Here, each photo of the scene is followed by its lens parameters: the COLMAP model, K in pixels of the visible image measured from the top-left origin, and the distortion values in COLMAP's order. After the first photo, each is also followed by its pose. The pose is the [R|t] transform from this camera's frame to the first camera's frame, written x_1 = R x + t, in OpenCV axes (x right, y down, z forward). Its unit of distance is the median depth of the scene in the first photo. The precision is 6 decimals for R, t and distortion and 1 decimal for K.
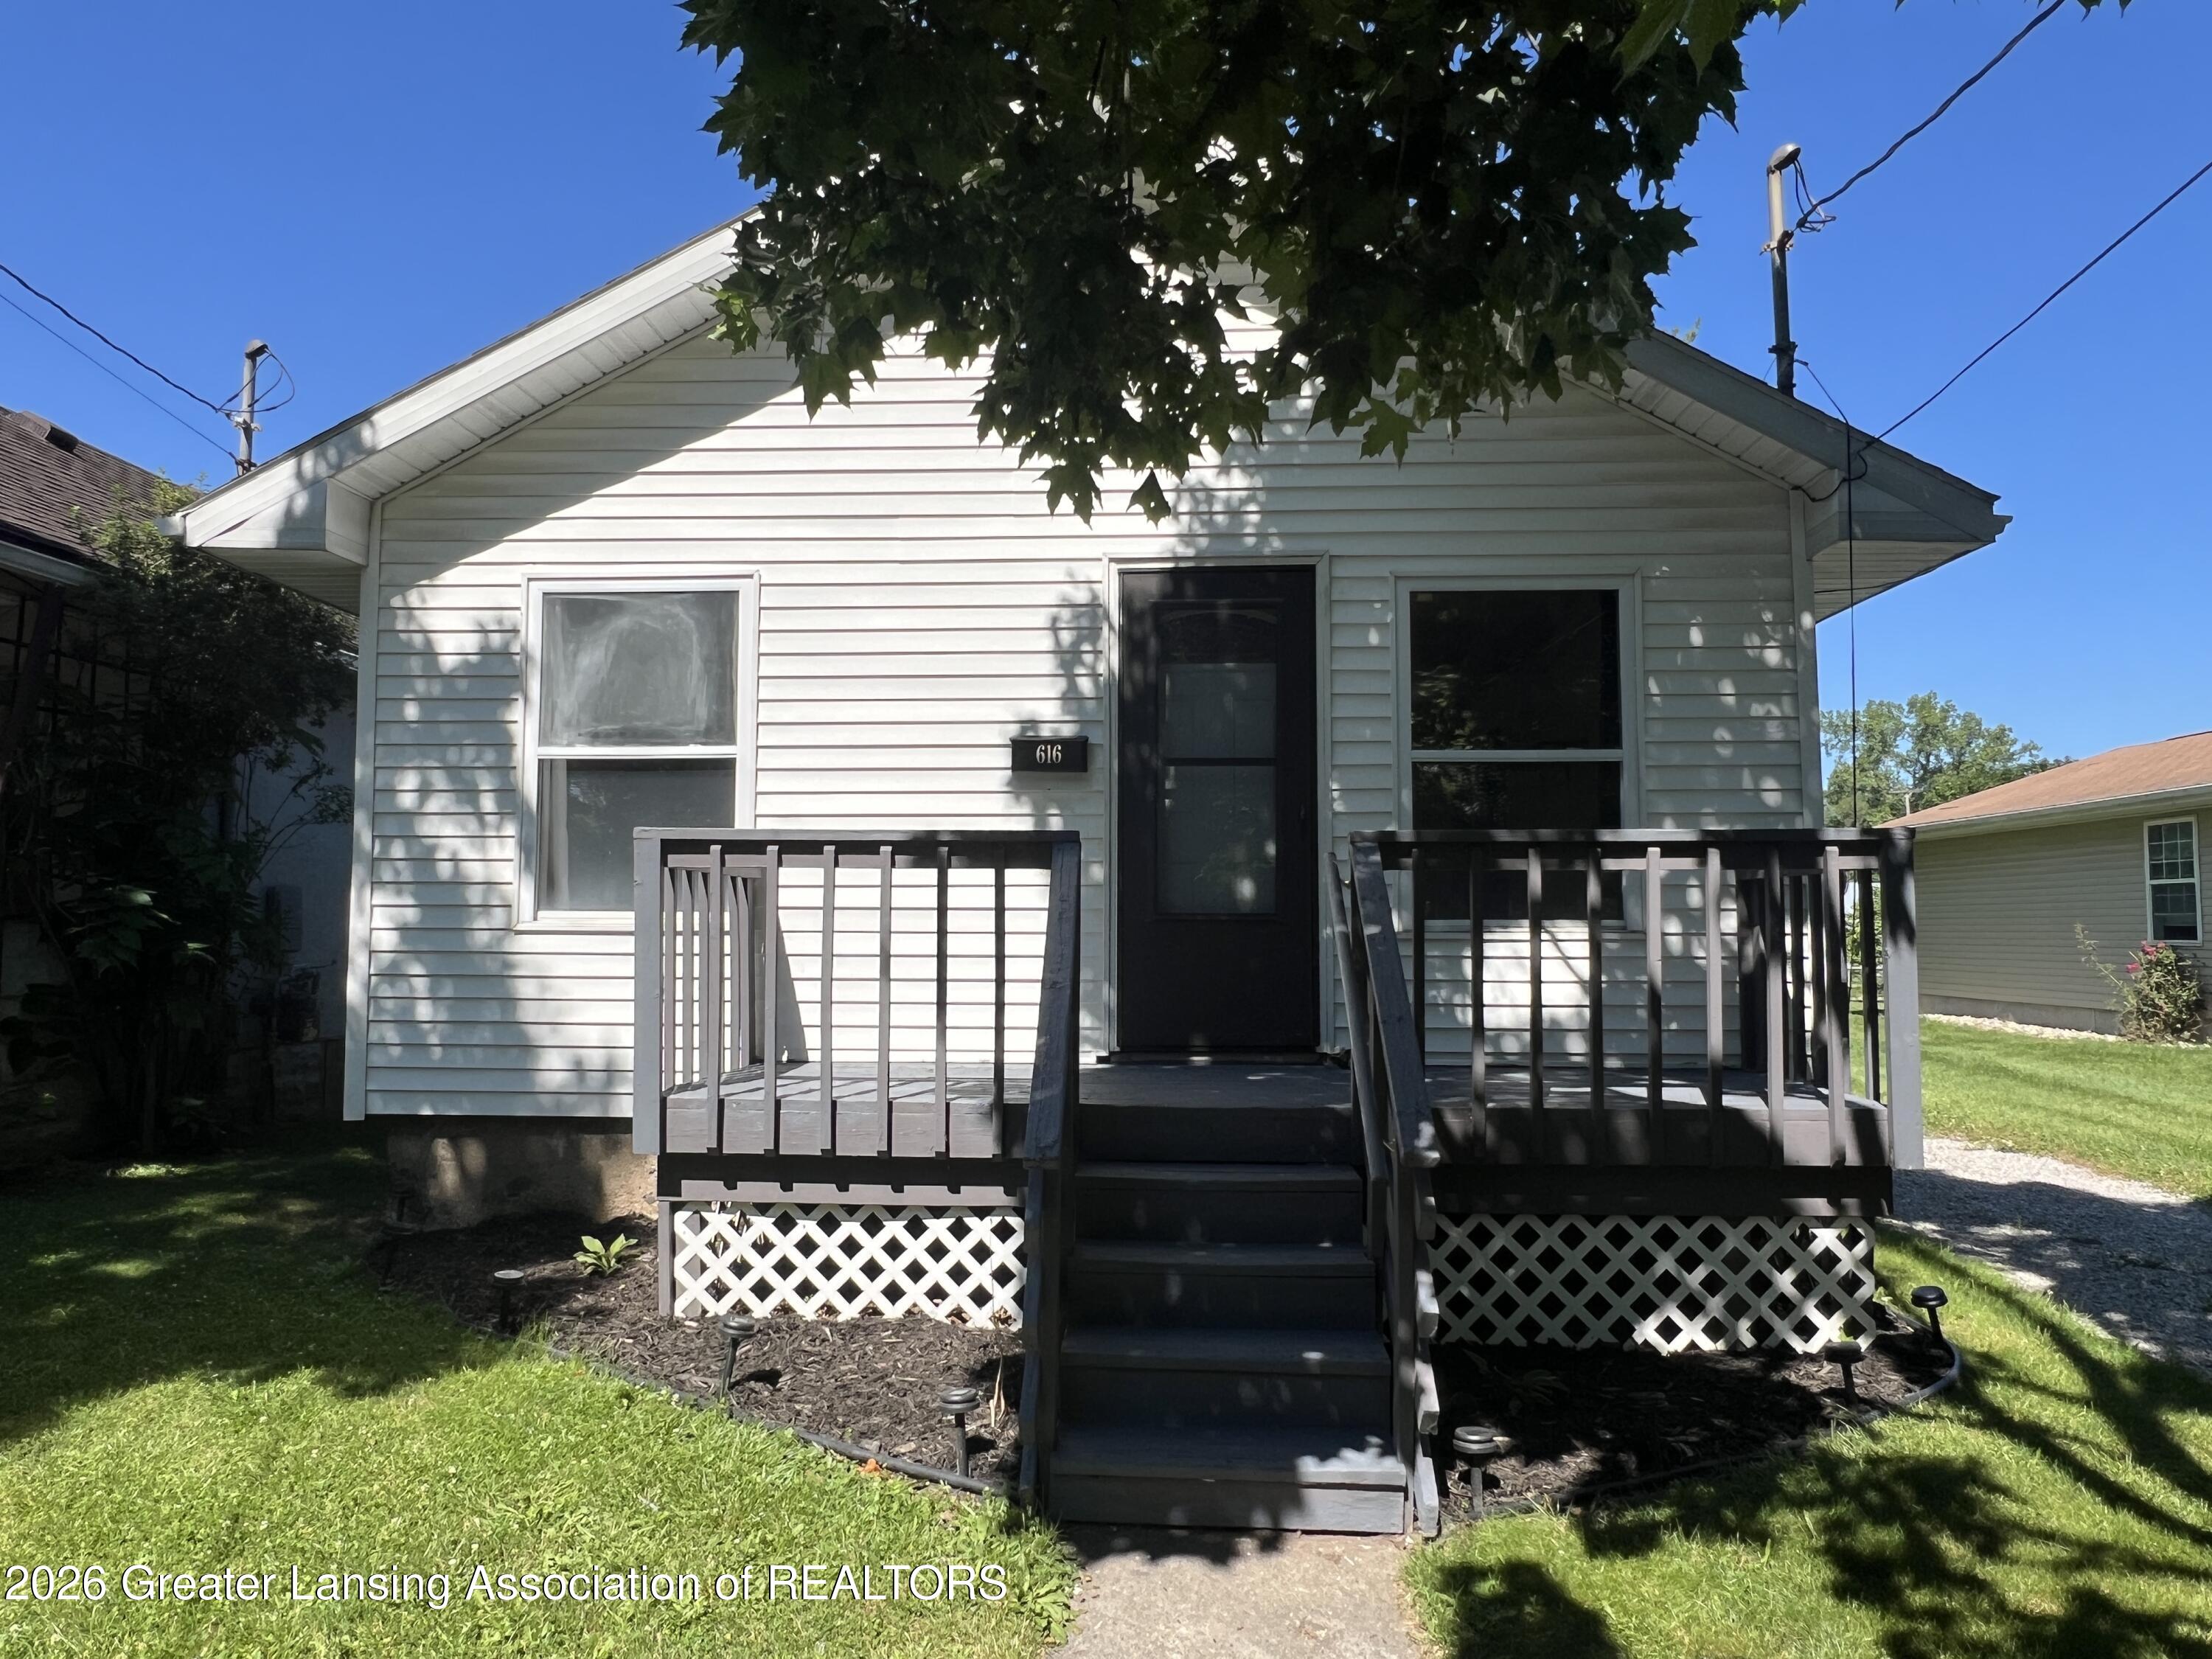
lens RADIAL K [[1464.5, 0, 1106.0], [0, 1464.5, 829.5], [0, 0, 1]] dist [0.004237, 0.000606]
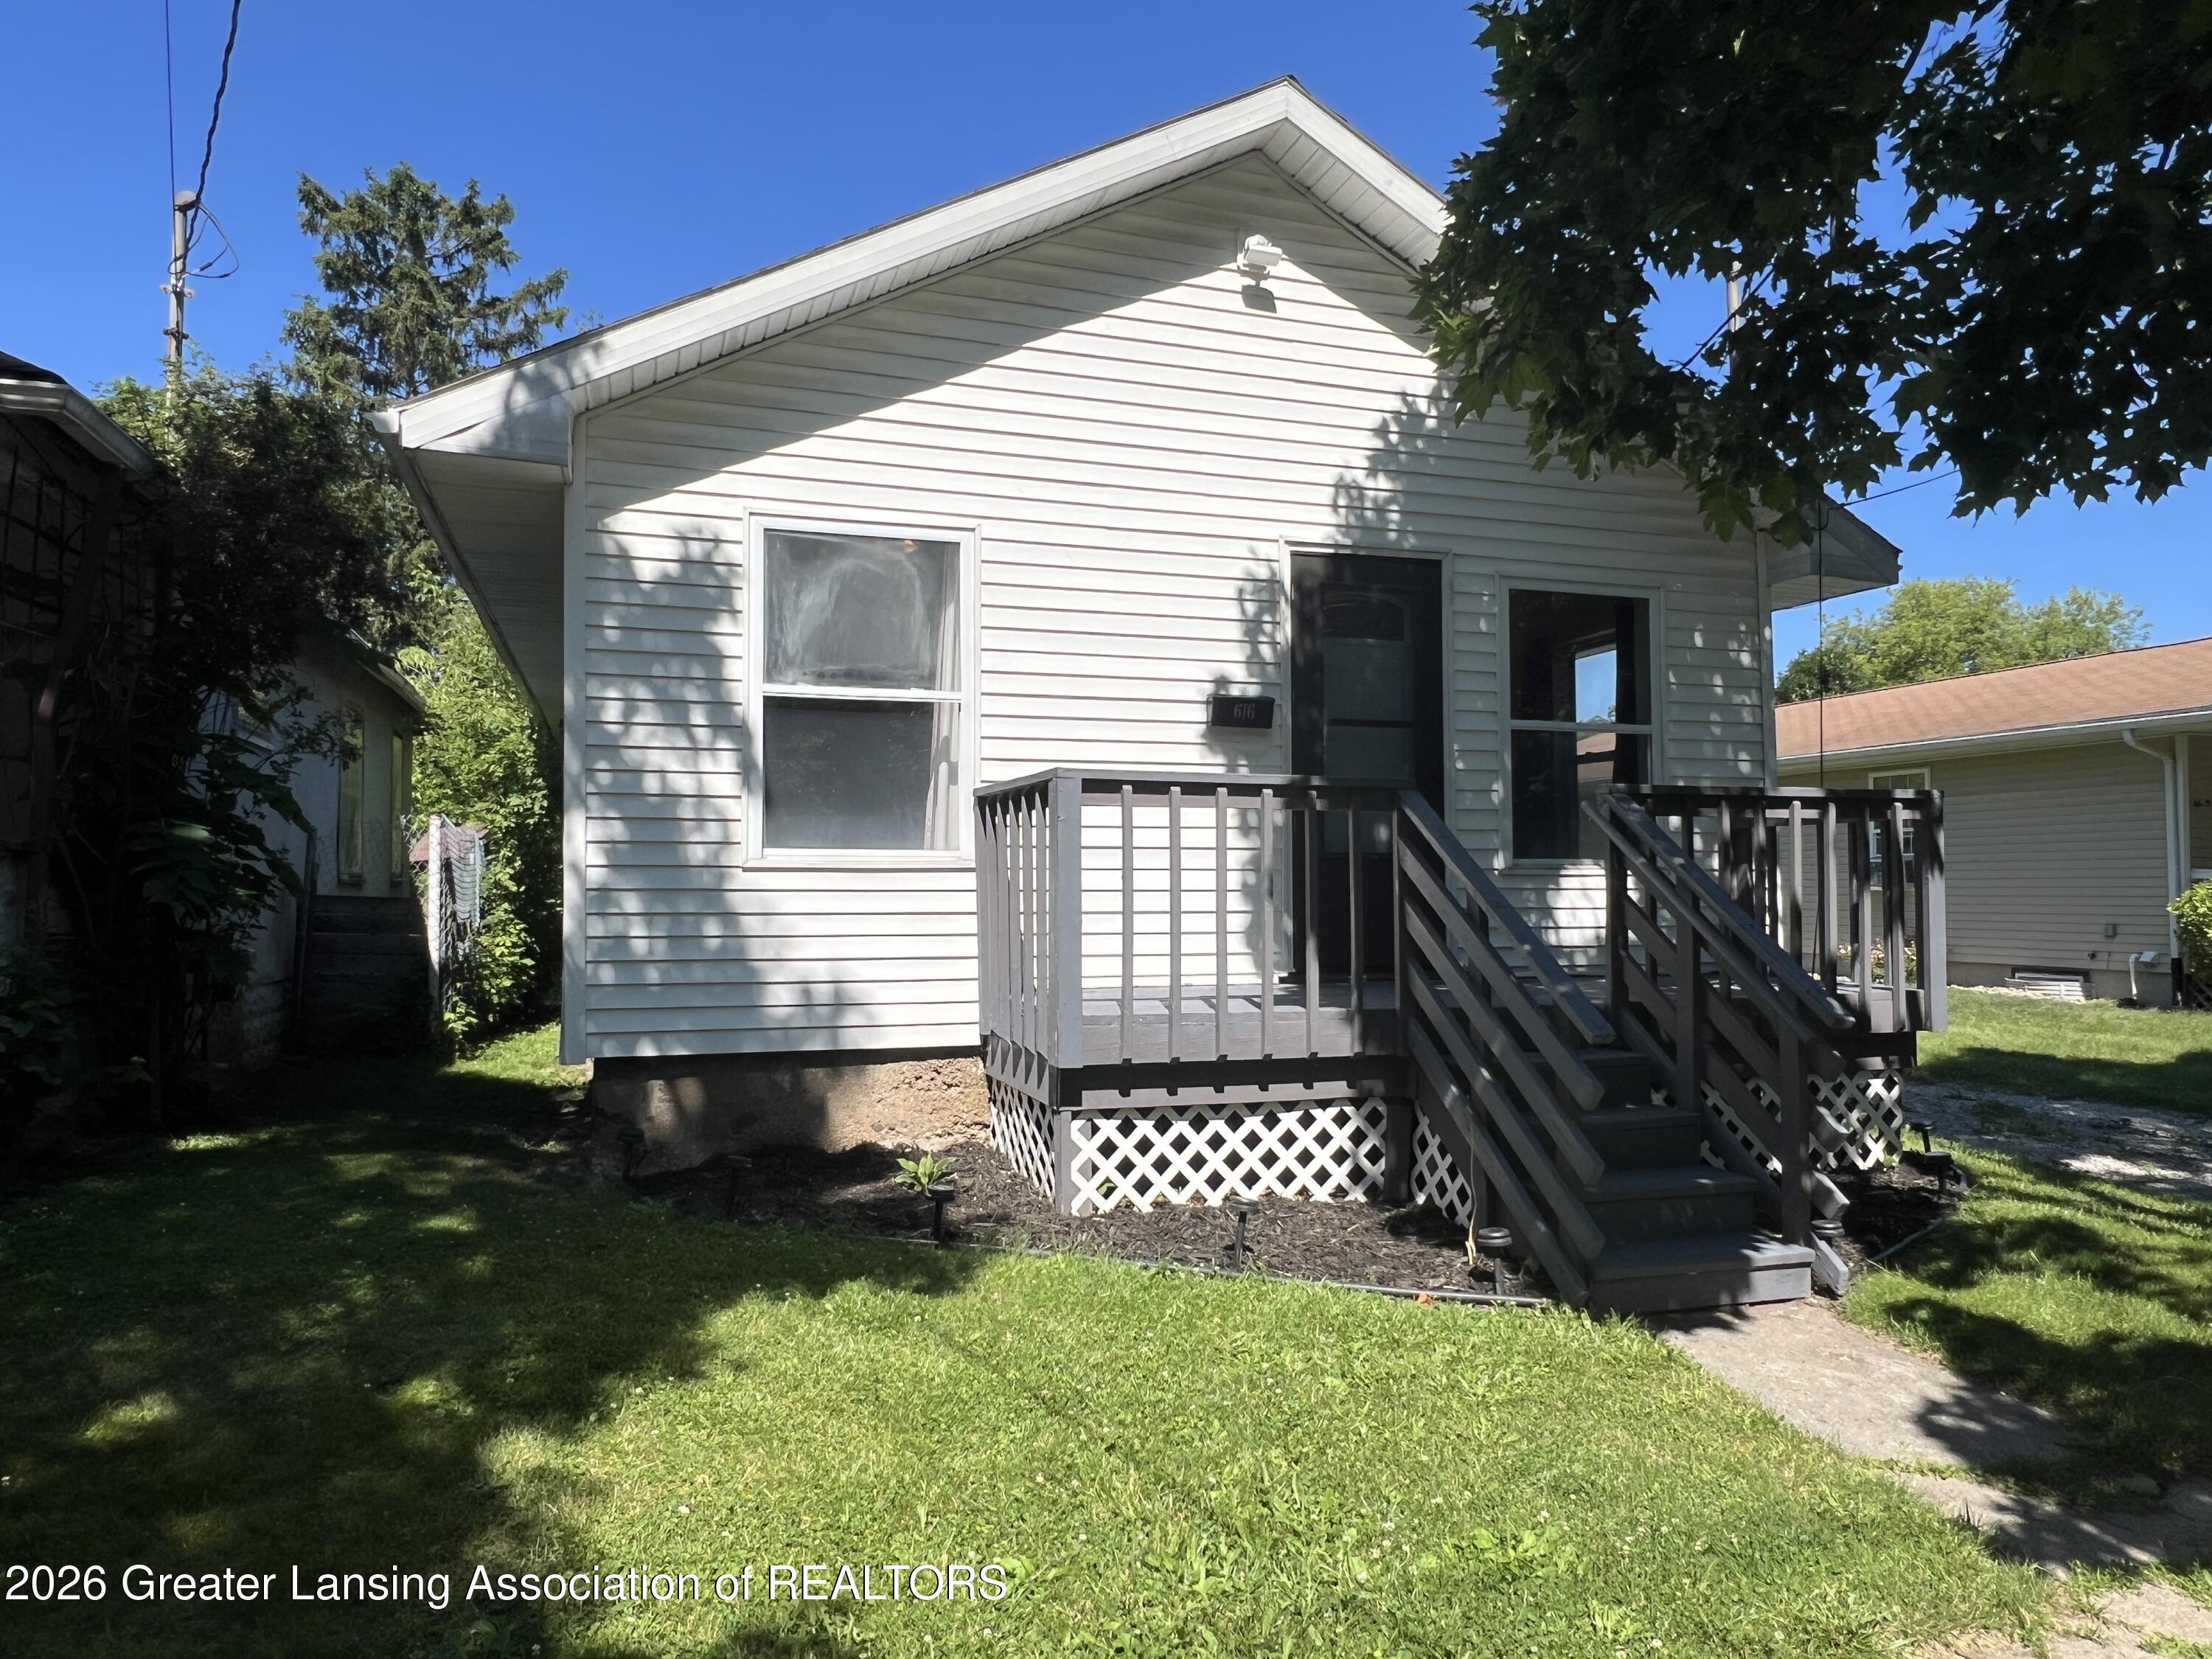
lens RADIAL K [[1464.5, 0, 1106.0], [0, 1464.5, 829.5], [0, 0, 1]] dist [0.004237, 0.000606]
pose [[0.932237, 0.010262, 0.361702, -0.546963], [-0.020144, 0.999519, 0.023560, 0.015027], [-0.361286, -0.029250, 0.931996, -0.015480]]
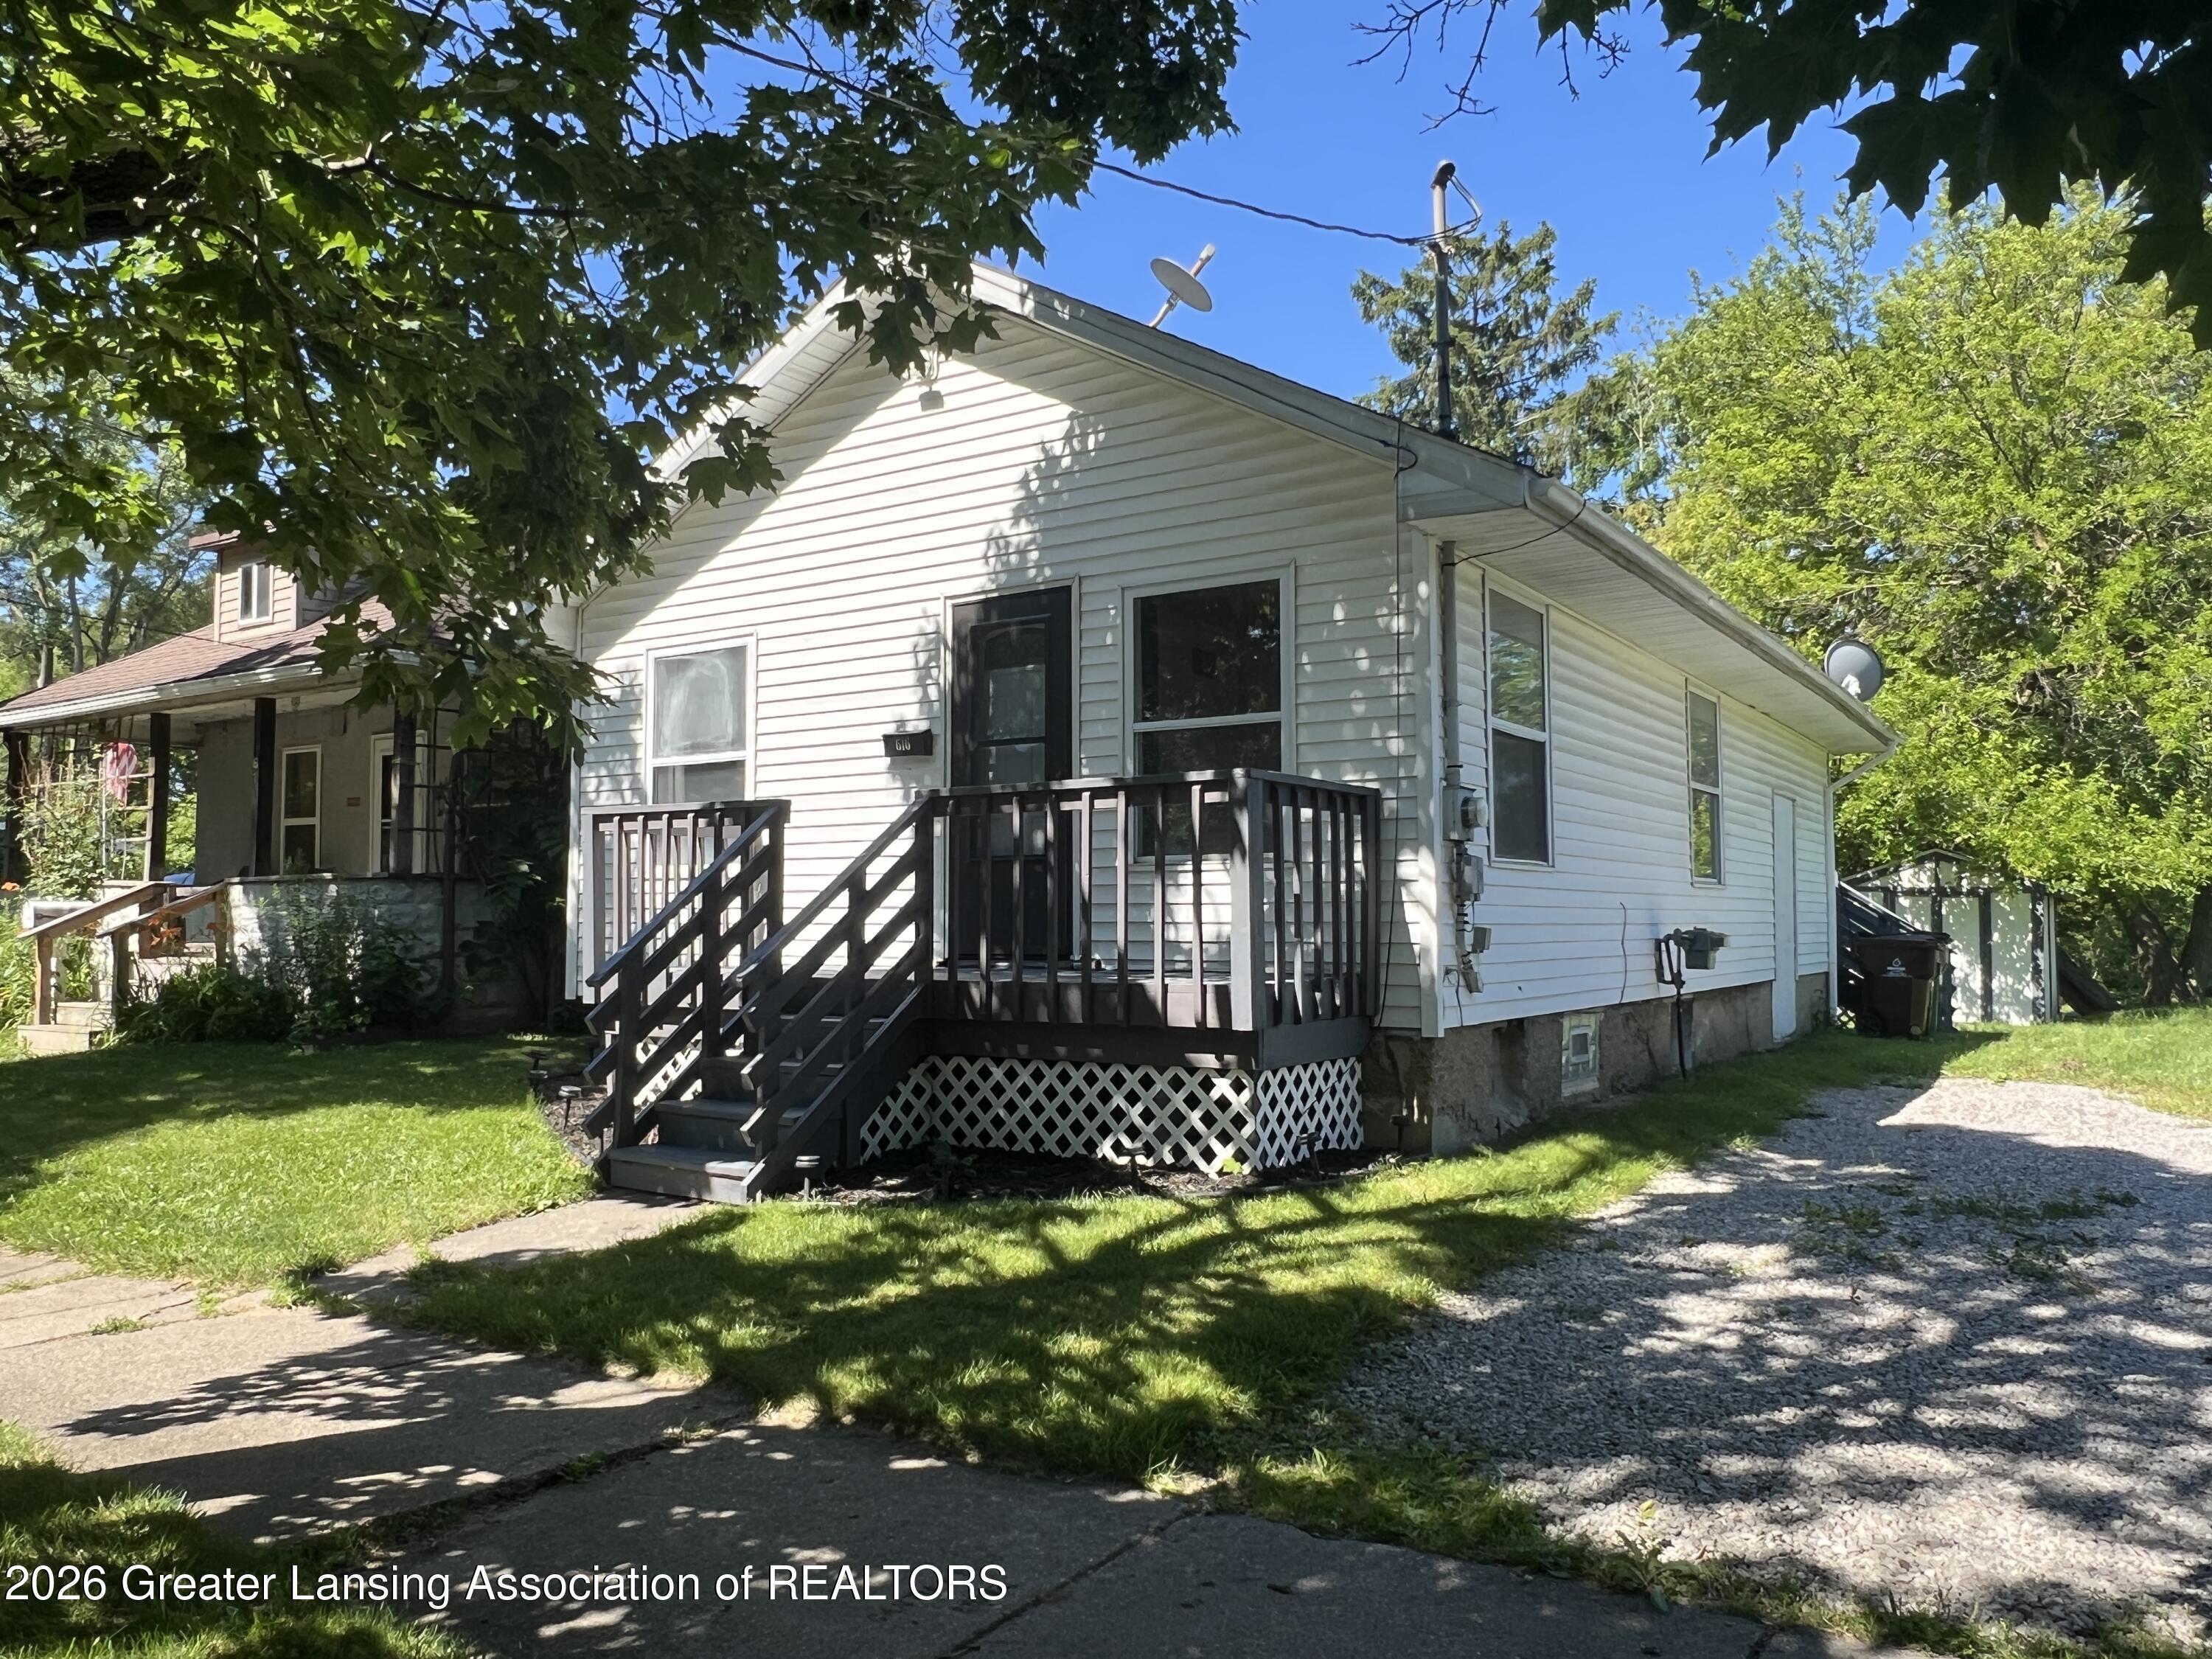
lens RADIAL K [[1647.9, 0, 1075.6], [0, 1647.9, 832.8], [0, 0, 1]] dist [0.032943, 0.000365]
pose [[0.851145, -0.031726, -0.523971, 0.917306], [0.036641, 0.999328, -0.000987, 0.040008], [0.523651, -0.018359, 0.851735, -0.248341]]
